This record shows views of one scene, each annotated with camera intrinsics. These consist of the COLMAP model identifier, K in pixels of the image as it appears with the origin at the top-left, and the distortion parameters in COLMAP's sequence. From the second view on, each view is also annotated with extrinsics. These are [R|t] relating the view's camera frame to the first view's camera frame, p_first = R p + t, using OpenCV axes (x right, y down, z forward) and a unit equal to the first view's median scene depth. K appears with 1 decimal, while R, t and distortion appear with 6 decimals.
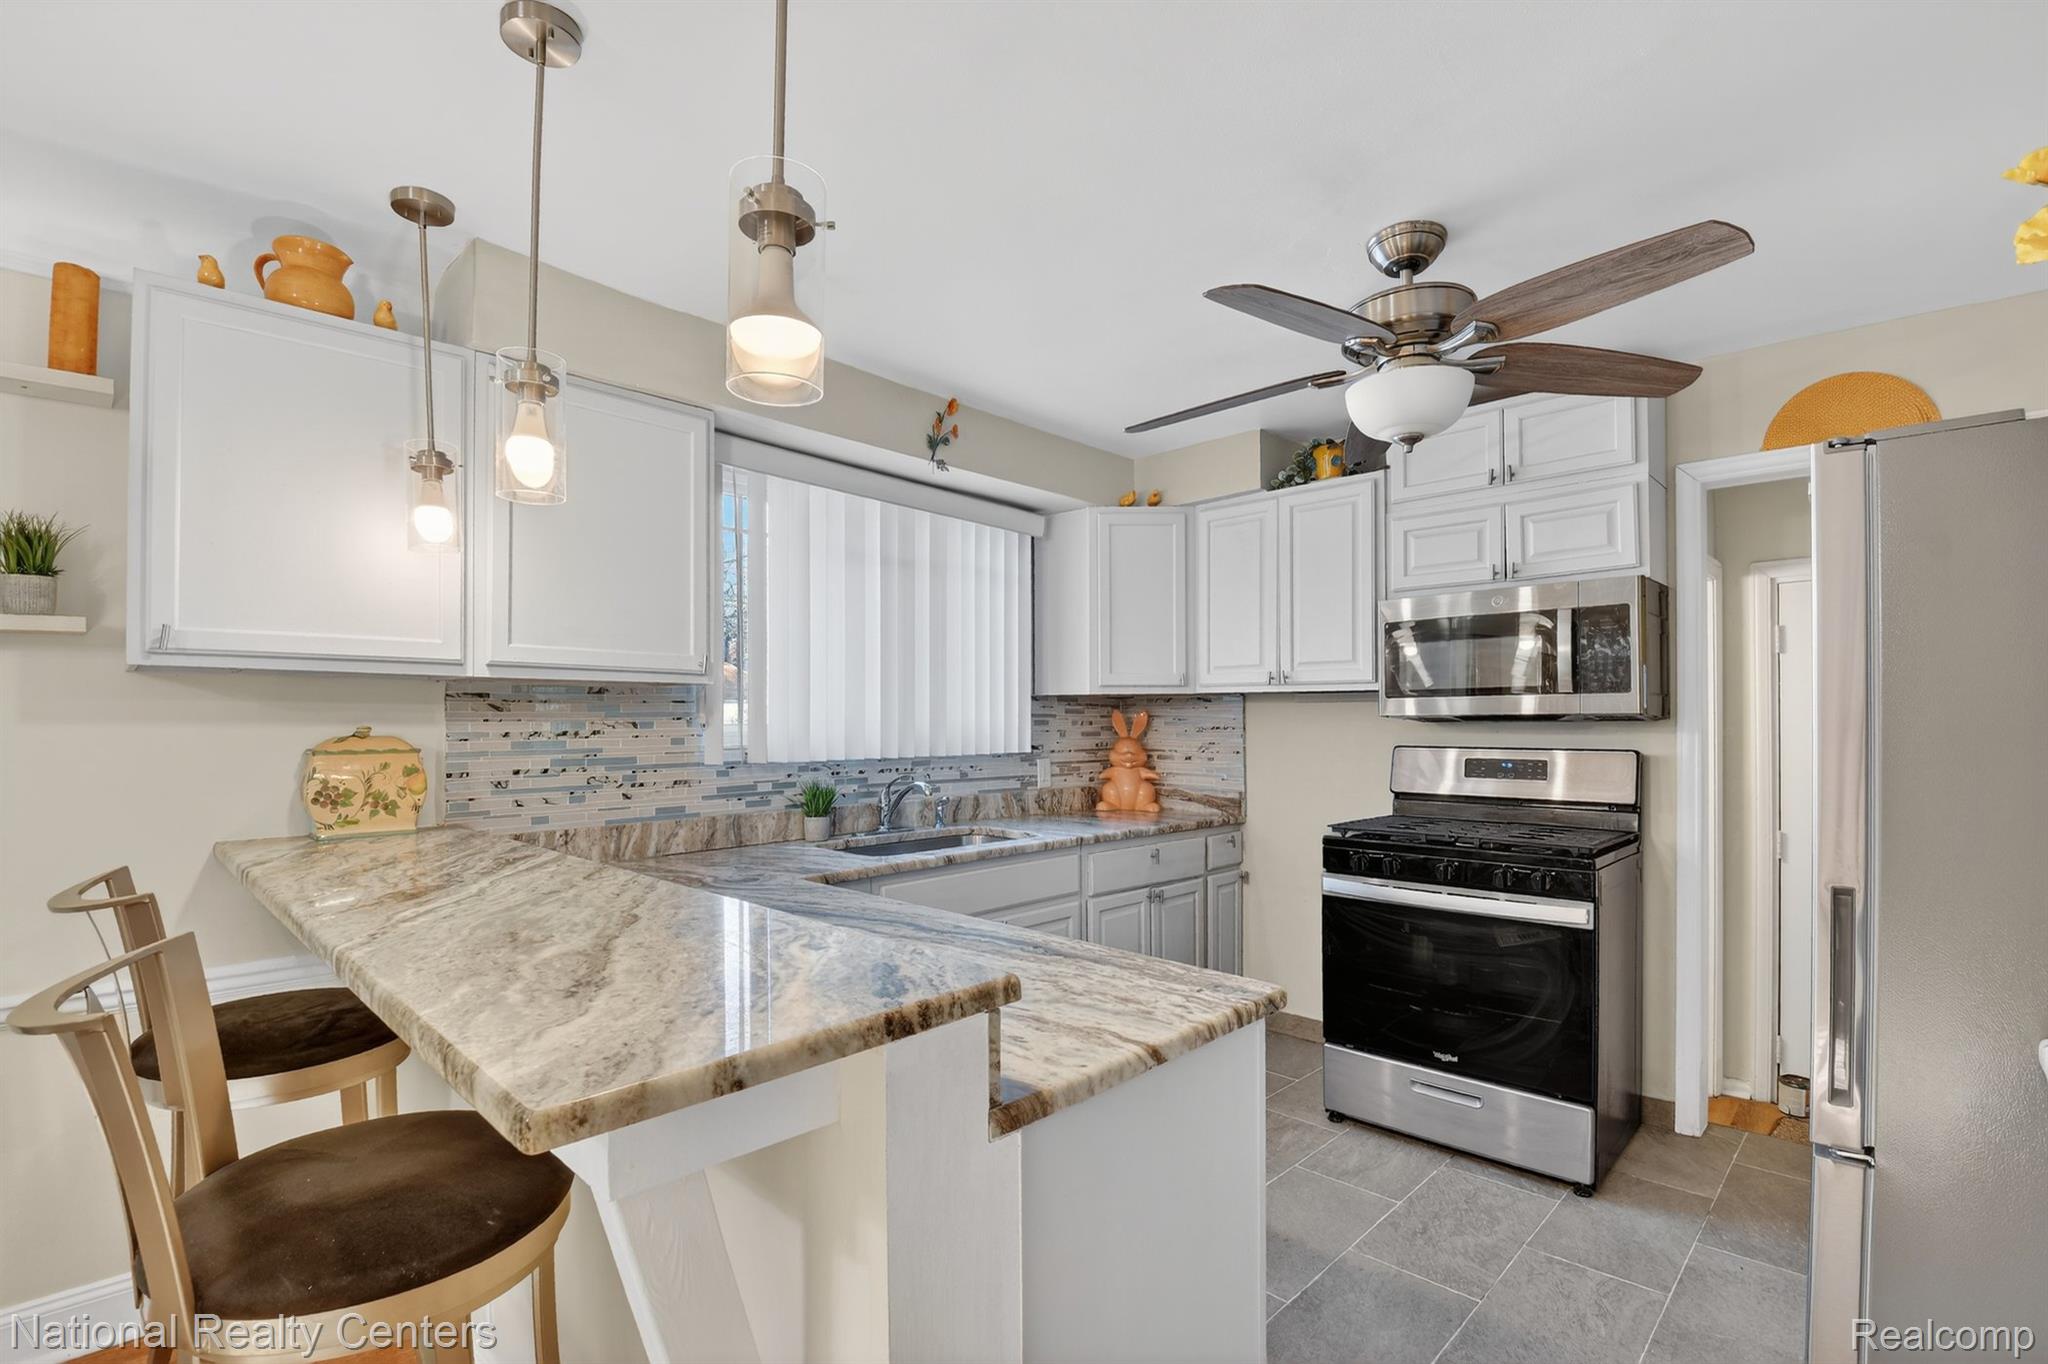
lens RADIAL K [[915.5, 0, 1011.3], [0, 915.5, 724.8], [0, 0, 1]] dist [0.001181, 0.000057]
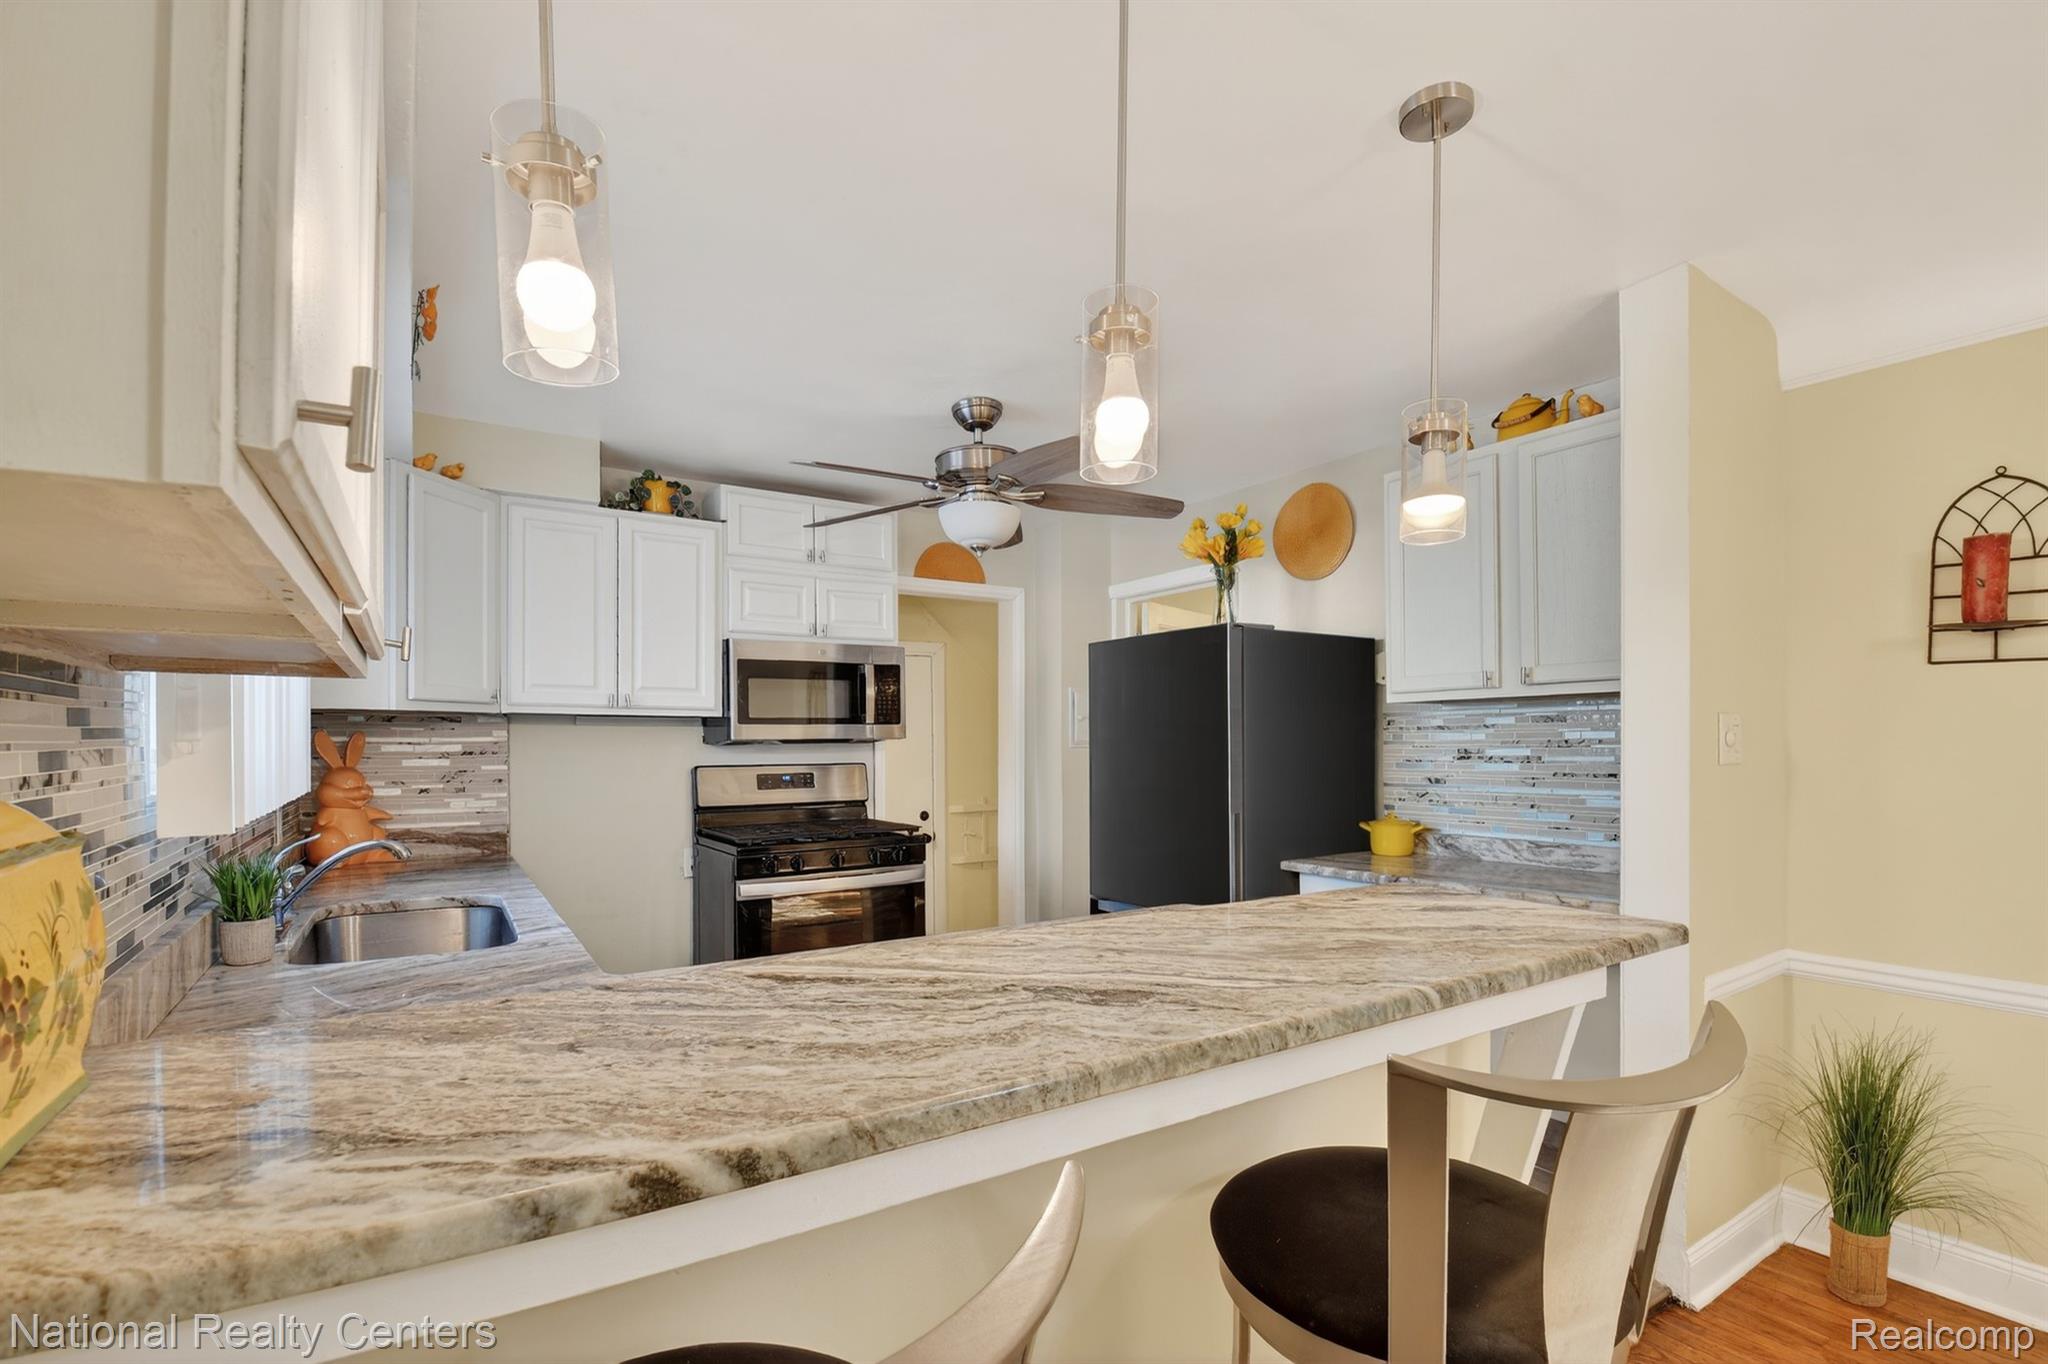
lens RADIAL K [[915.5, 0, 1011.3], [0, 915.5, 724.8], [0, 0, 1]] dist [0.001181, 0.000057]
pose [[0.232115, 0.015902, 0.972558, -0.615479], [0.008247, 0.999798, -0.018316, -0.004073], [-0.972653, 0.012272, 0.231938, 0.389895]]
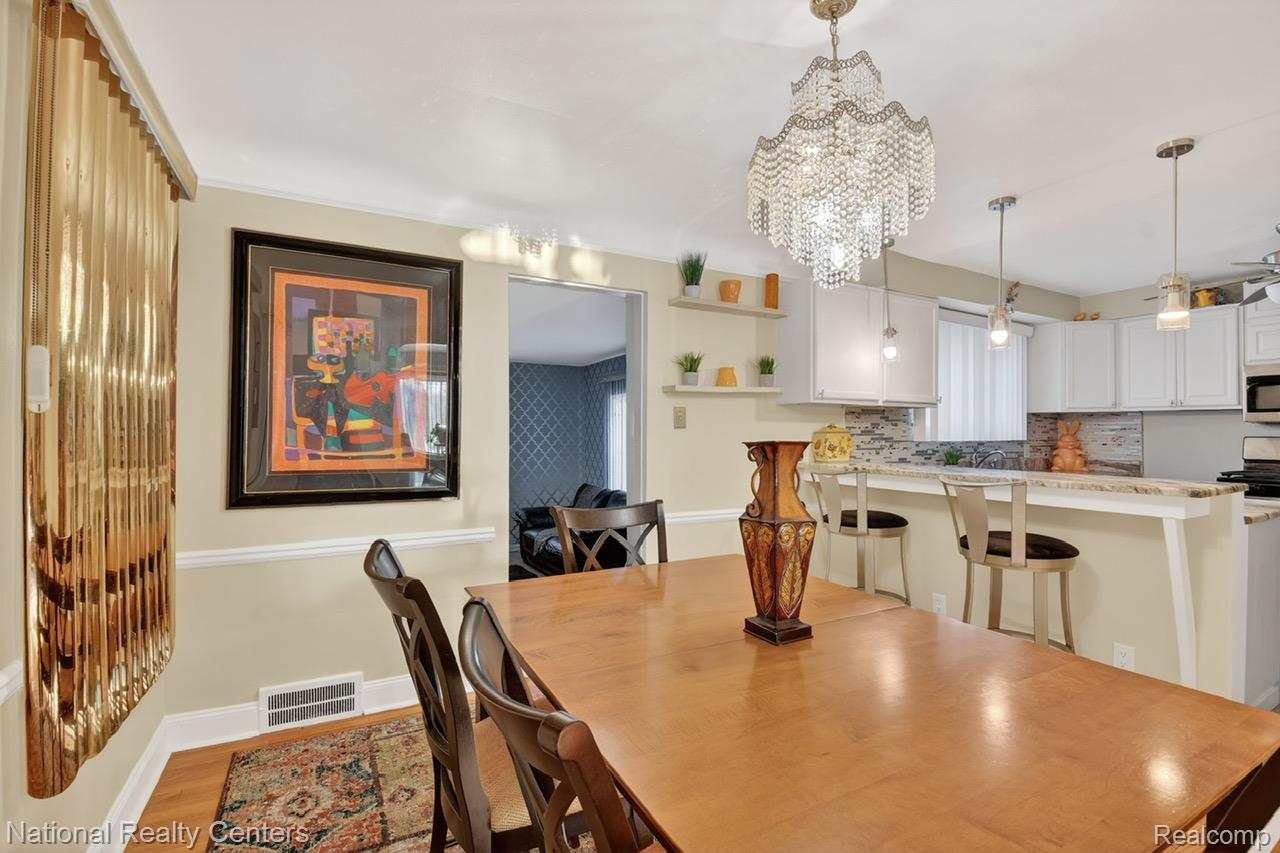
lens RADIAL K [[589.9, 0, 640.0], [0, 589.9, 426.5], [0, 0, 1]] dist [-0.025481, -0.000274]
pose [[0.960219, 0.001043, -0.279247, -0.537238], [-0.005927, 0.999844, -0.016643, 0.031367], [0.279186, 0.017636, 0.960075, -0.615628]]
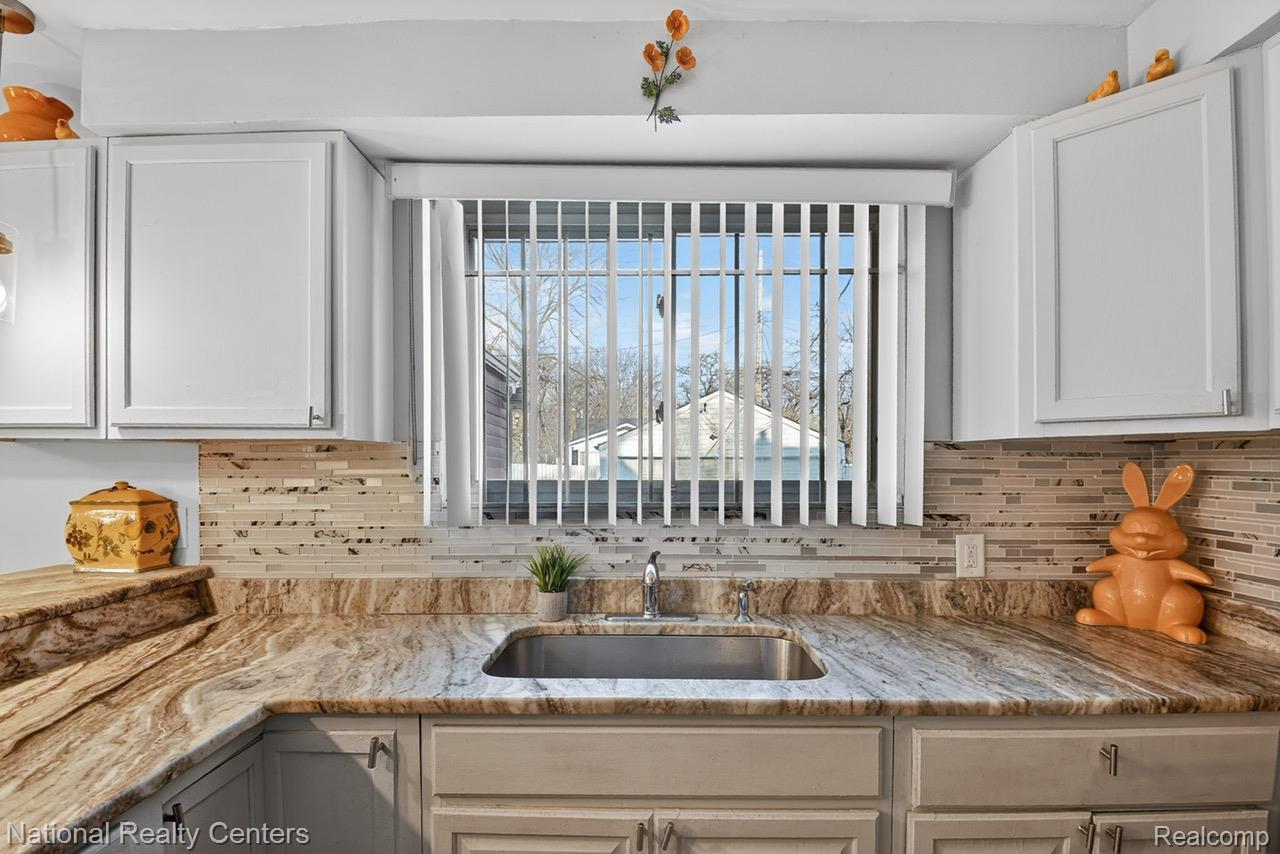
lens RADIAL K [[589.5, 0, 637.3], [0, 589.5, 475.2], [0, 0, 1]] dist [-0.018973, -0.000532]
pose [[0.687421, 0.011562, -0.726168, 0.226511], [-0.005267, 0.999926, 0.010935, -0.013015], [0.726241, -0.003692, 0.687431, 0.648428]]
